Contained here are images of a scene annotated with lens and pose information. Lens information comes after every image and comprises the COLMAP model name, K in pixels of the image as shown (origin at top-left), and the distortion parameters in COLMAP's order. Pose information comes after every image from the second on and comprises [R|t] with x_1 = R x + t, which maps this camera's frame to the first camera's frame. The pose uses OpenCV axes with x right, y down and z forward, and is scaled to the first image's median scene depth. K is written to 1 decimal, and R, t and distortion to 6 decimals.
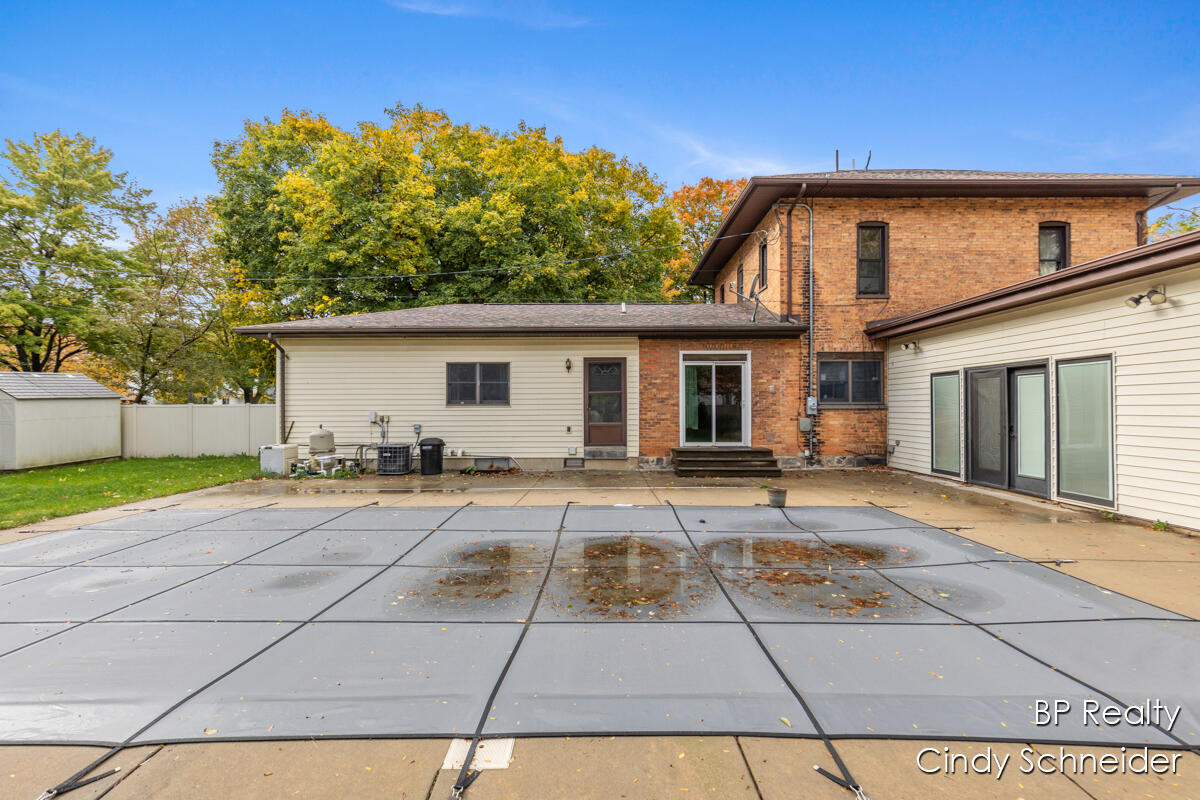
lens RADIAL K [[534.9, 0, 603.0], [0, 534.9, 402.1], [0, 0, 1]] dist [0.001363, -0.000259]
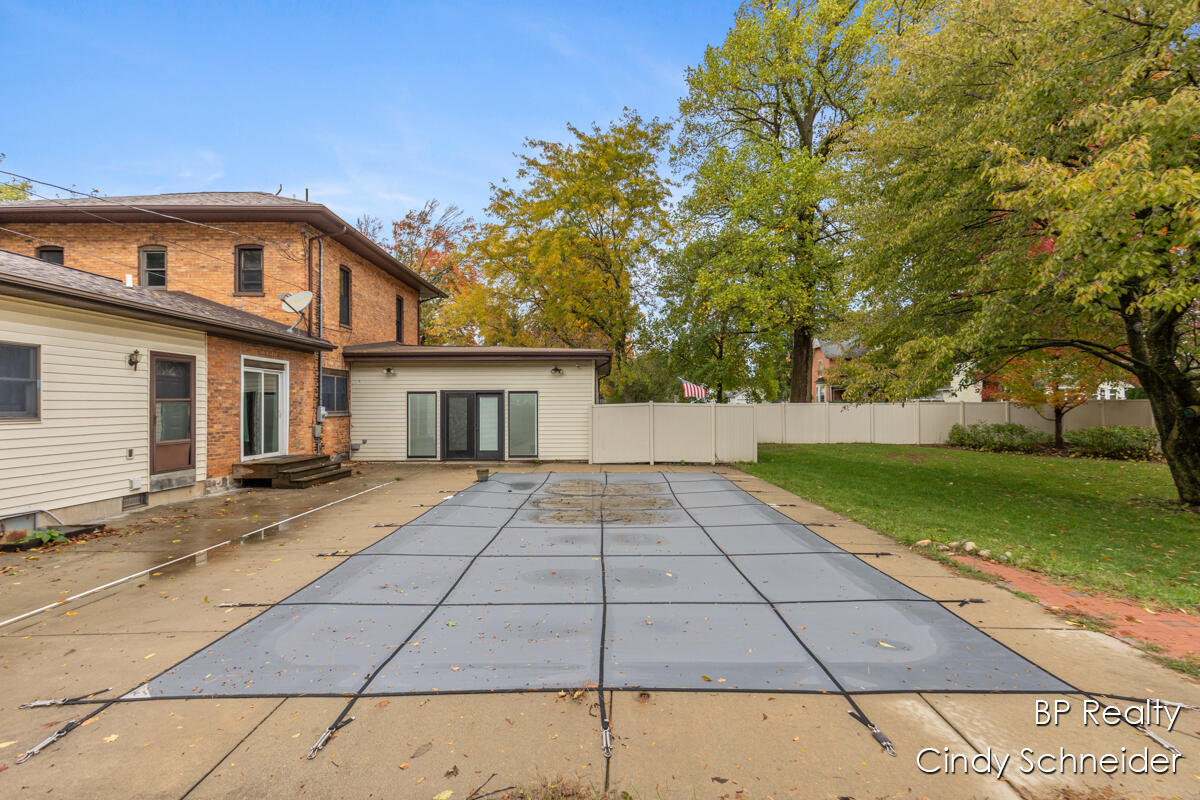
lens RADIAL K [[534.9, 0, 599.9], [0, 534.9, 406.2], [0, 0, 1]] dist [0.001363, -0.000259]
pose [[0.003825, 0.001980, 0.999991, -0.746043], [-0.007225, 0.999972, -0.001953, -0.012533], [-0.999967, -0.007217, 0.003839, 0.398598]]
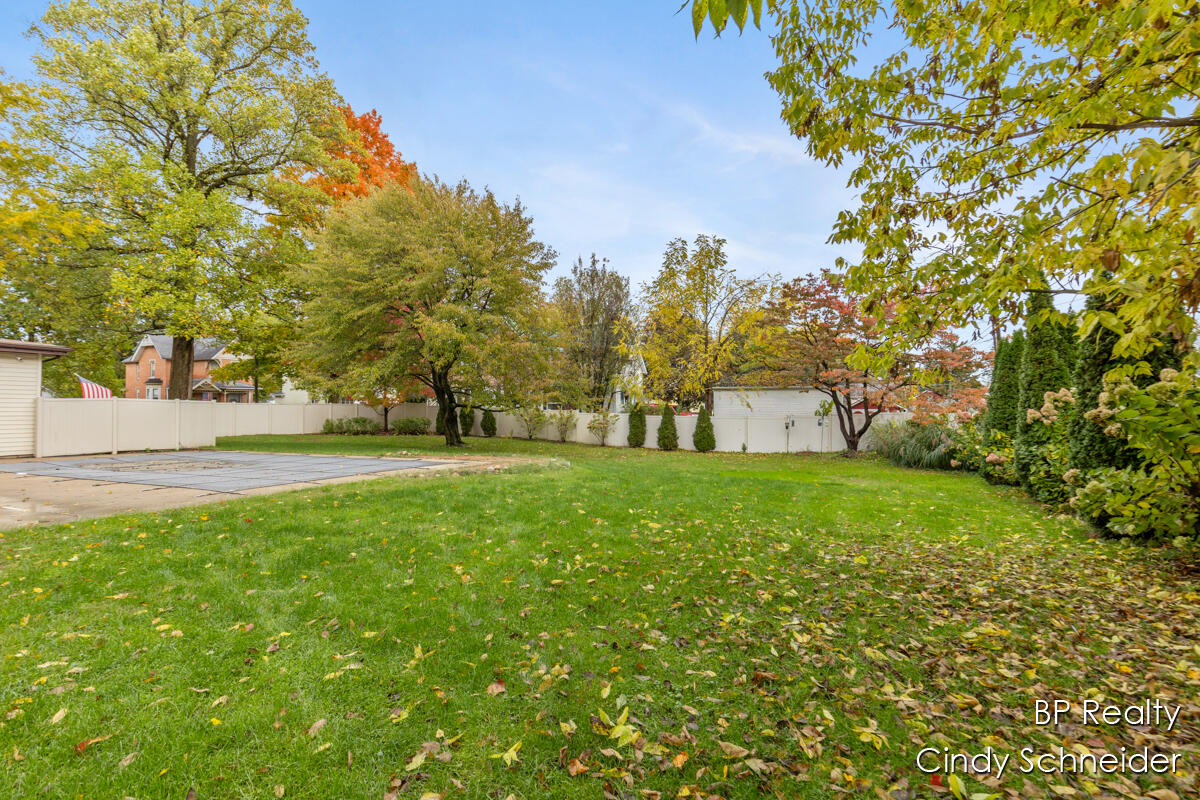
lens RADIAL K [[534.9, 0, 598.6], [0, 534.9, 406.2], [0, 0, 1]] dist [0.001363, -0.000259]
pose [[-0.912343, 0.010297, 0.409297, -1.196586], [0.002521, 0.999806, -0.019534, 0.029645], [-0.409418, -0.016790, -0.912192, 1.038370]]
